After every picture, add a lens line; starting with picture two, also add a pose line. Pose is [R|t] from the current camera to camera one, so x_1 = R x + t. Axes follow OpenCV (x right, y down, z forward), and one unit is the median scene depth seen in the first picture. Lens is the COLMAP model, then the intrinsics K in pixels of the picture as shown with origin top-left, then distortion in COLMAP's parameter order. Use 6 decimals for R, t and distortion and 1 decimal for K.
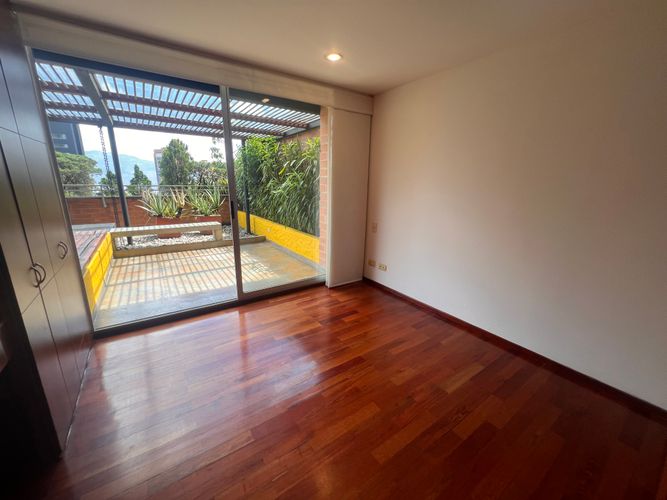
lens RADIAL K [[267.2, 0, 328.3], [0, 267.2, 249.7], [0, 0, 1]] dist [0.000730, 0.000490]
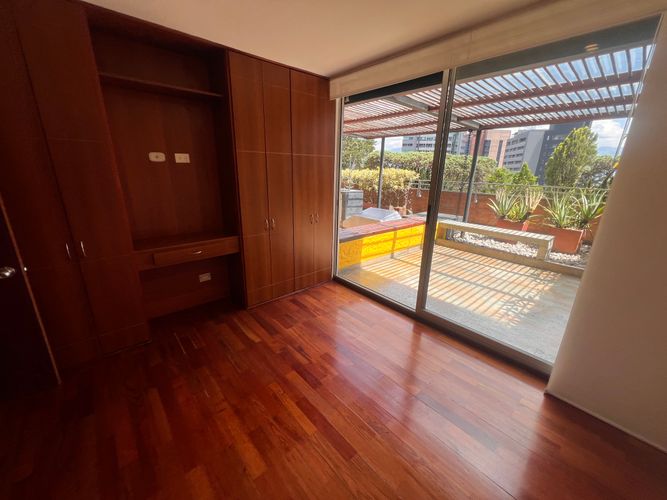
lens RADIAL K [[267.2, 0, 328.8], [0, 267.2, 250.4], [0, 0, 1]] dist [0.000730, 0.000490]
pose [[0.115392, 0.273665, -0.954878, 0.227642], [-0.266682, 0.934542, 0.235610, -0.075088], [0.956852, 0.227461, 0.180820, 0.260573]]
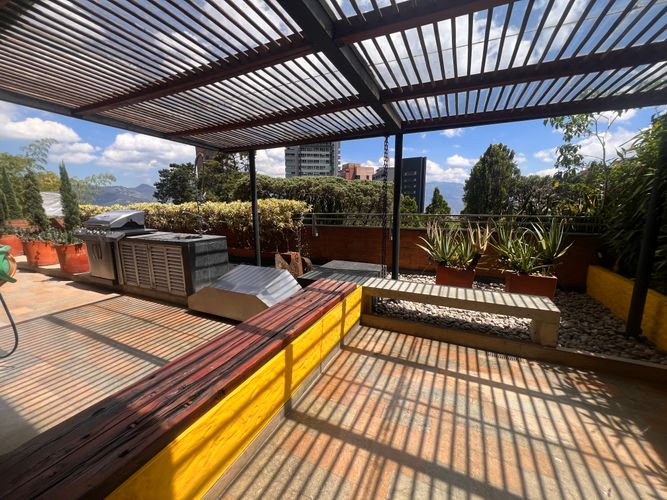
lens RADIAL K [[267.2, 0, 331.7], [0, 267.2, 249.0], [0, 0, 1]] dist [0.000730, 0.000490]
pose [[0.504387, 0.124730, -0.854421, -0.220544], [-0.197974, 0.979858, 0.026173, -0.122221], [0.840476, 0.155952, 0.518921, 0.433880]]
